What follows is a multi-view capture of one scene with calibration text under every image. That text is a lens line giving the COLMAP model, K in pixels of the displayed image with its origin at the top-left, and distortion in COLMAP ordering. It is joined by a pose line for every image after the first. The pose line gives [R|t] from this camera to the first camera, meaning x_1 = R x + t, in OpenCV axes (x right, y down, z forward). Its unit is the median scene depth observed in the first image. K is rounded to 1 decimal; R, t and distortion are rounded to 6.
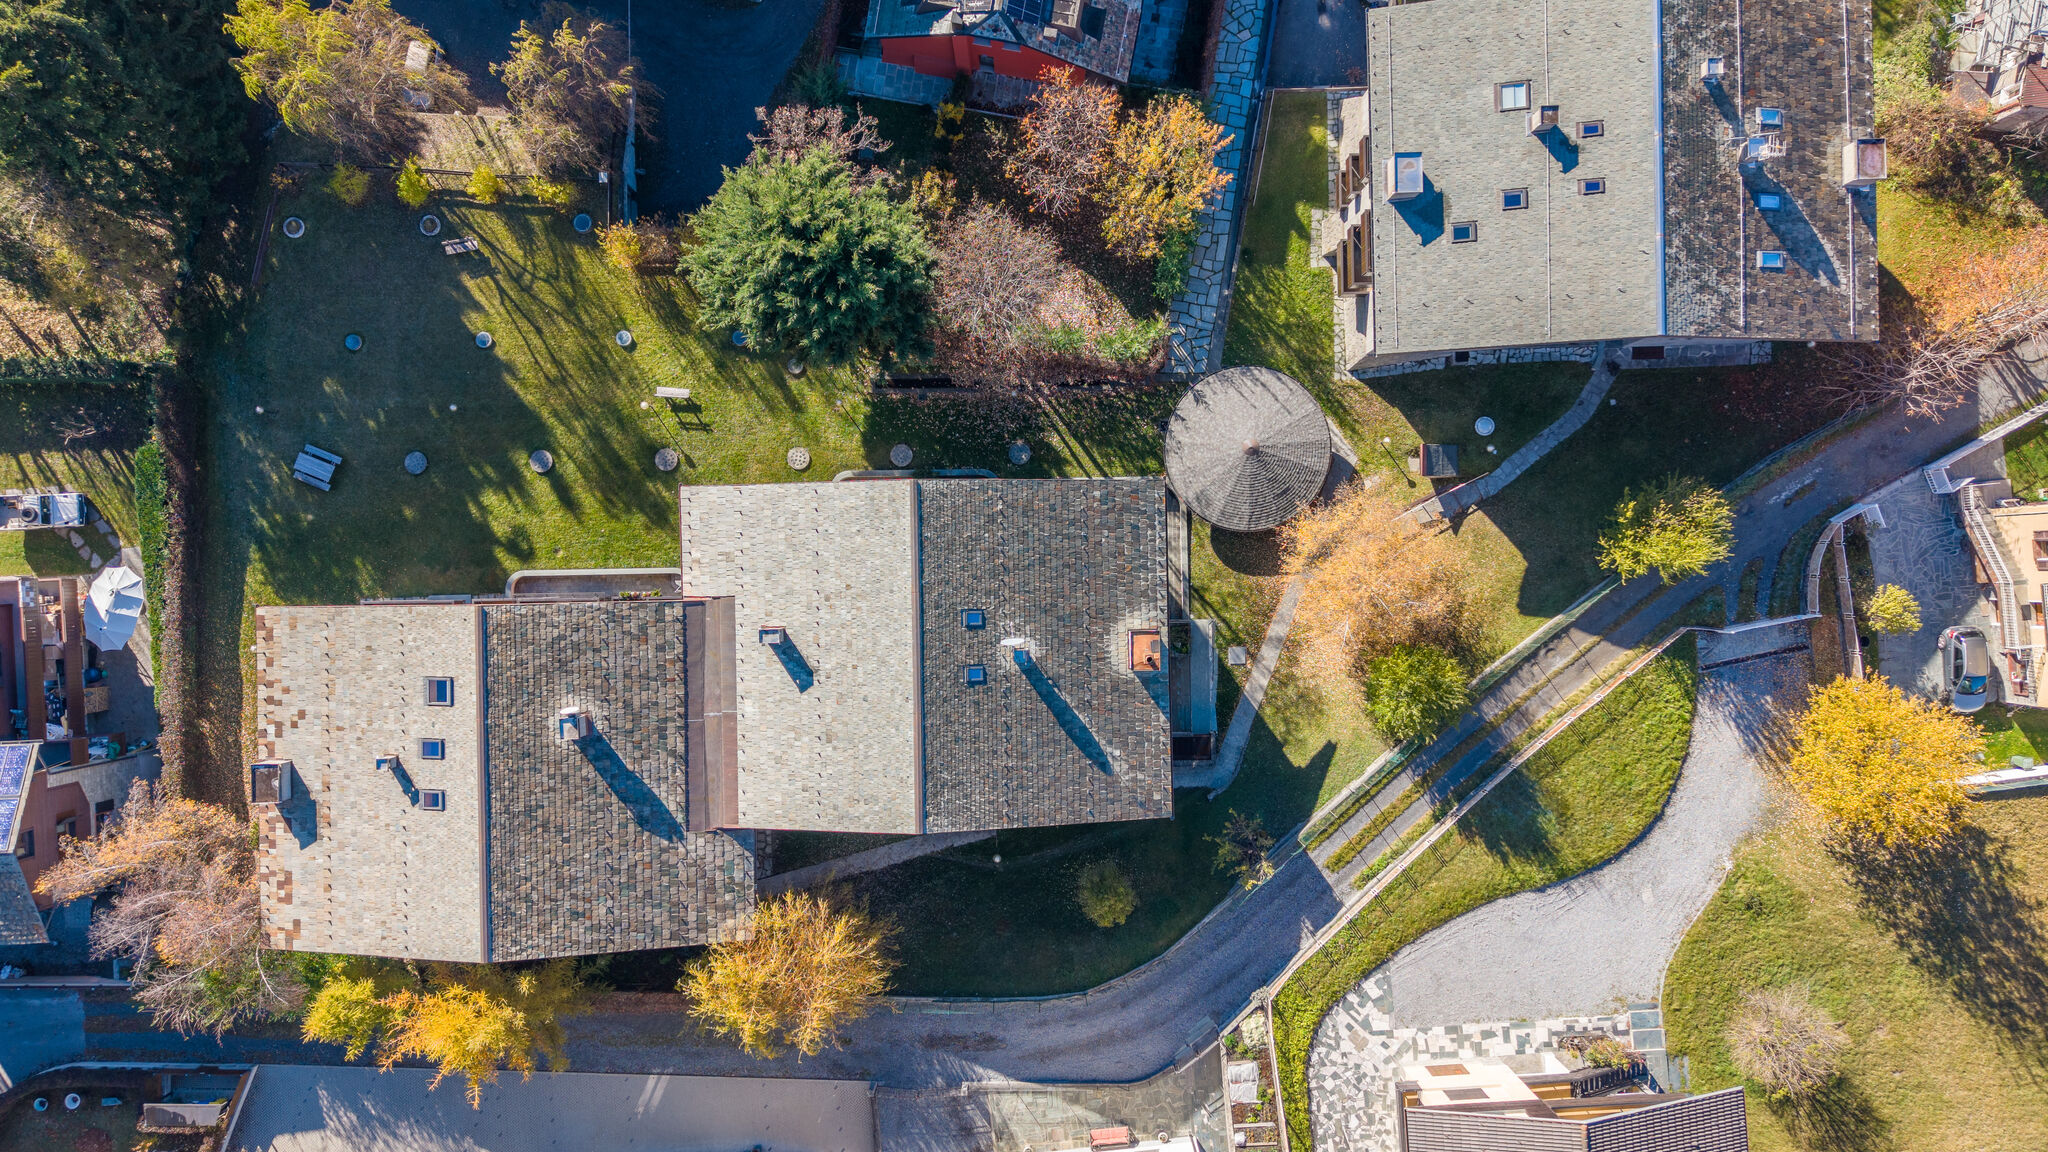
lens RADIAL K [[1449.1, 0, 1020.9], [0, 1449.1, 571.4], [0, 0, 1]] dist [-0.000981, -0.003709]
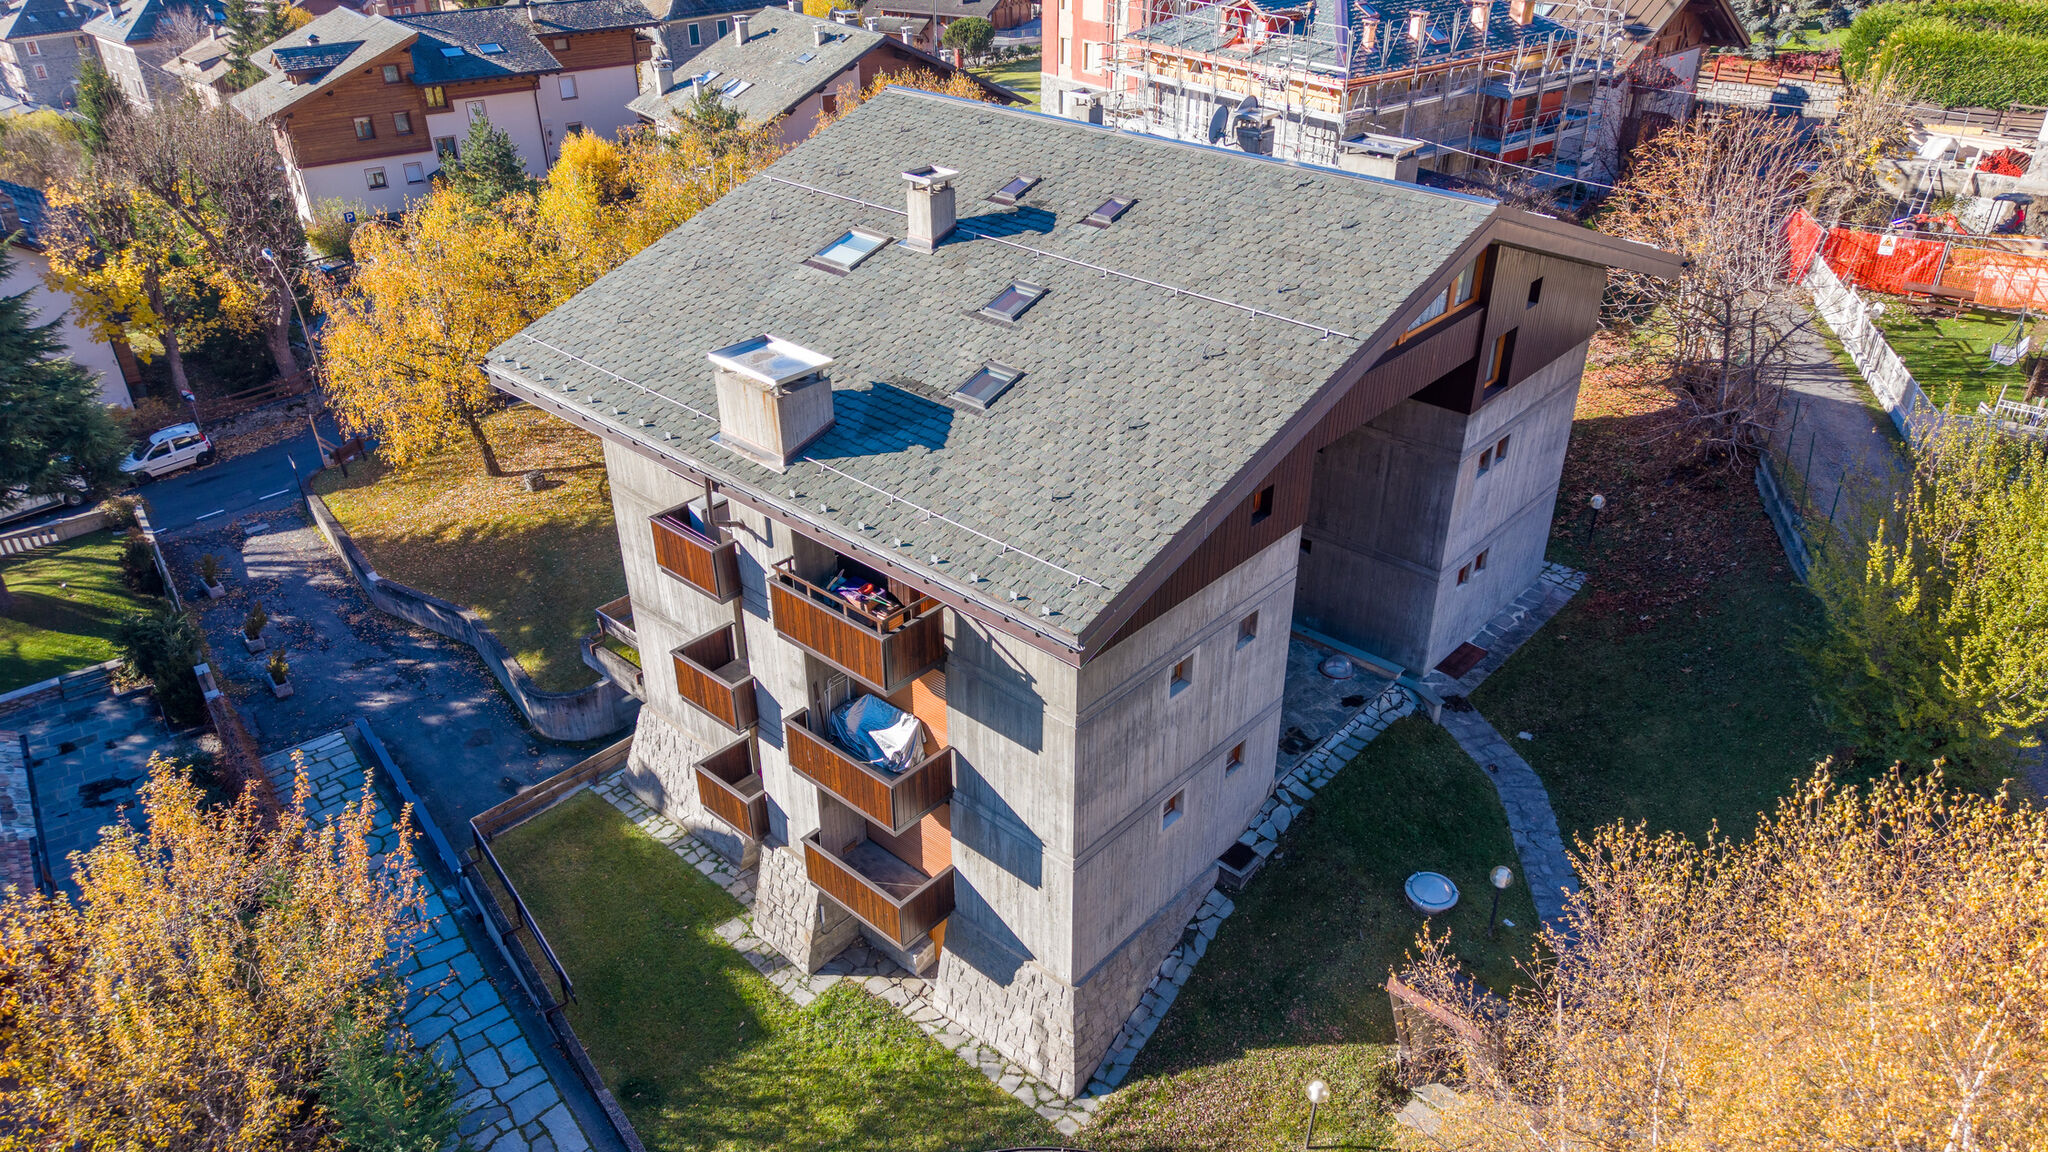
lens RADIAL K [[1356.4, 0, 1025.0], [0, 1356.4, 590.6], [0, 0, 1]] dist [0.004459, -0.011395]
pose [[0.684252, -0.362750, 0.632623, 0.060362], [0.729193, 0.350781, -0.587563, 0.001257], [-0.008773, 0.863345, 0.504538, 0.787018]]
